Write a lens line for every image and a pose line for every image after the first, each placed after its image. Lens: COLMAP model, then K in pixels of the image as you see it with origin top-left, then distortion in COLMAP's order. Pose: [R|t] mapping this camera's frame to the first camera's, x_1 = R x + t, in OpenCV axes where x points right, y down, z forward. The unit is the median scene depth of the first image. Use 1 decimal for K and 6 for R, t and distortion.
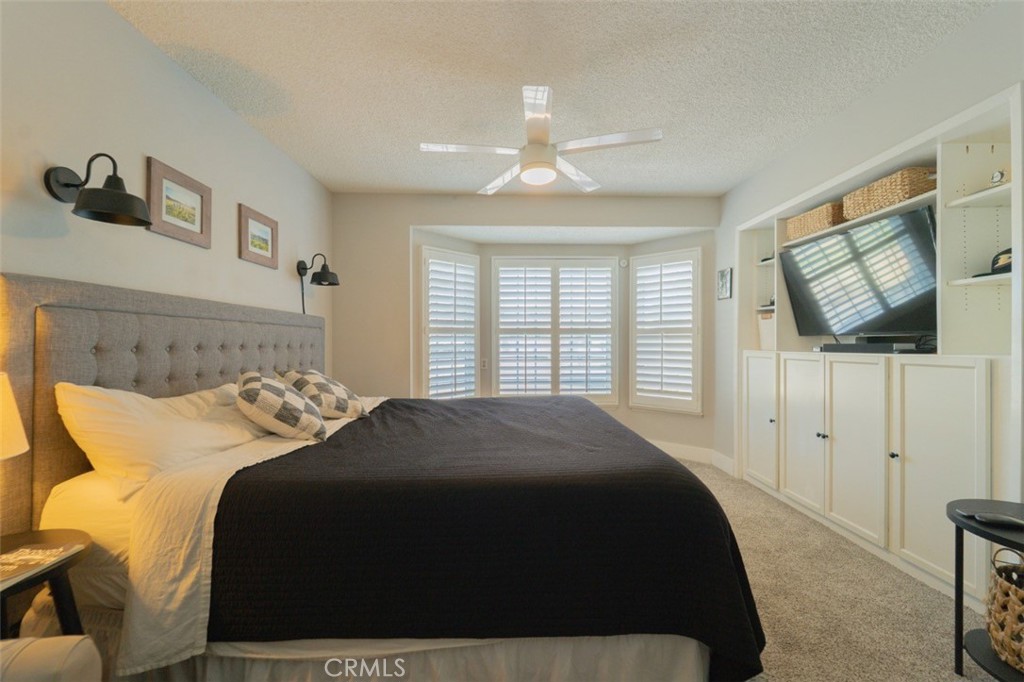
lens RADIAL K [[413.5, 0, 512.0], [0, 413.5, 341.0], [0, 0, 1]] dist [0.001378, -0.000179]
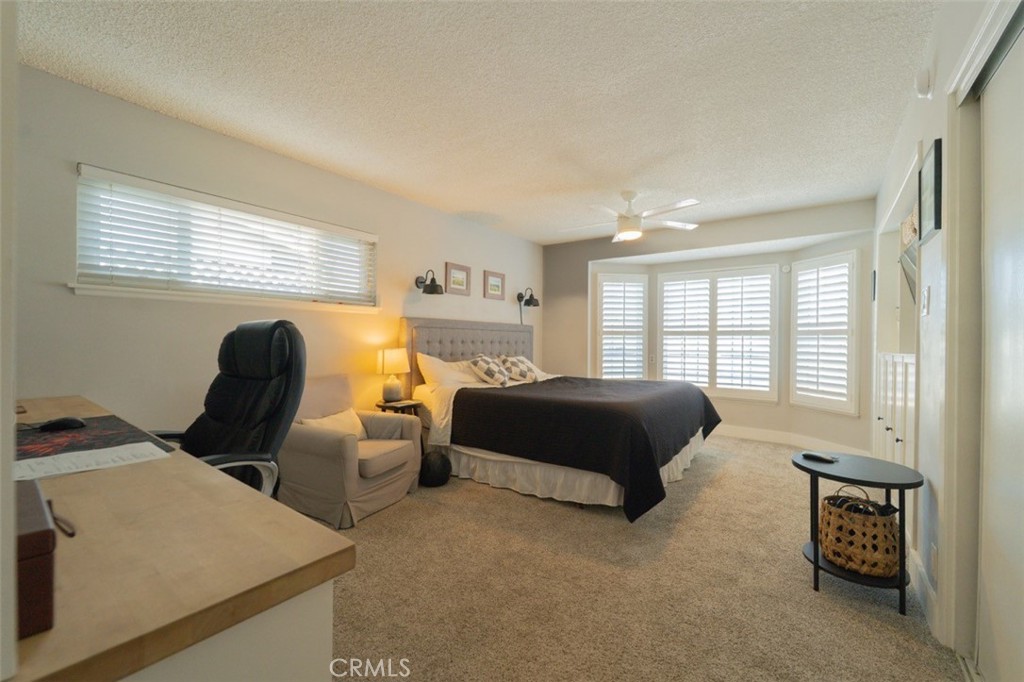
lens RADIAL K [[413.5, 0, 512.0], [0, 413.5, 341.0], [0, 0, 1]] dist [0.001378, -0.000179]
pose [[0.800238, 0.008120, -0.599627, 0.610885], [-0.008616, 0.999961, 0.002042, 0.002375], [0.599620, 0.003533, 0.800277, -0.483390]]
